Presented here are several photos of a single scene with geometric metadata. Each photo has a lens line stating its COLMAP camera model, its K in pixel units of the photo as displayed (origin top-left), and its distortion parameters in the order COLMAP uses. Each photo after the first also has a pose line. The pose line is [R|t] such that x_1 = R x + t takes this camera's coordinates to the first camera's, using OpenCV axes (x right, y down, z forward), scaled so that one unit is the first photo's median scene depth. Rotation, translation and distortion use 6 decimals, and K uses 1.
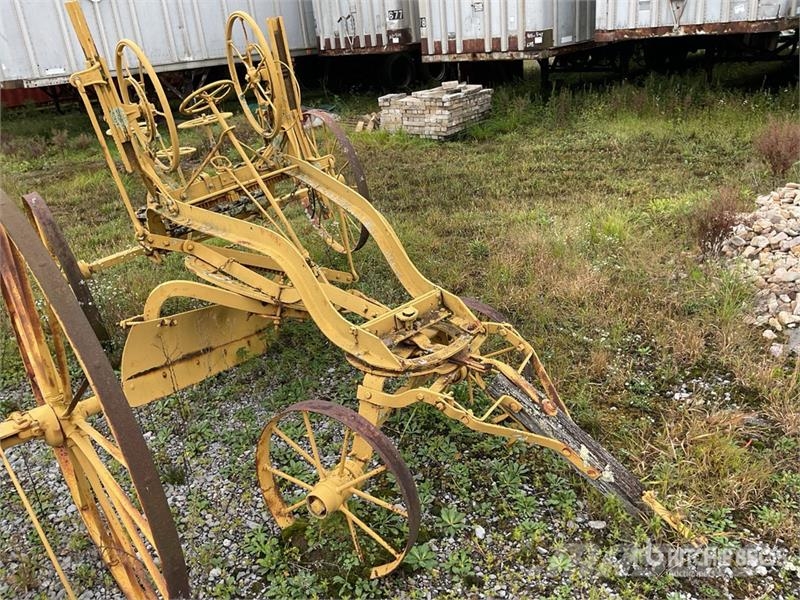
lens RADIAL K [[665.5, 0, 402.5], [0, 665.5, 298.1], [0, 0, 1]] dist [0.057950, -0.101684]
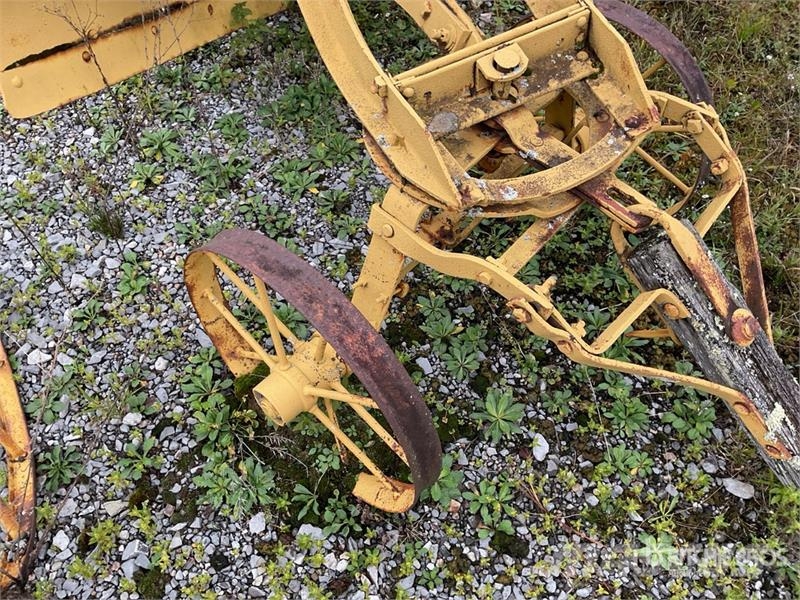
lens RADIAL K [[665.5, 0, 398.1], [0, 665.5, 302.9], [0, 0, 1]] dist [0.057950, -0.101684]
pose [[0.977378, 0.201259, -0.065011, -0.000093], [-0.134008, 0.827105, 0.545838, -0.082534], [0.163626, -0.524778, 0.835365, 0.526228]]
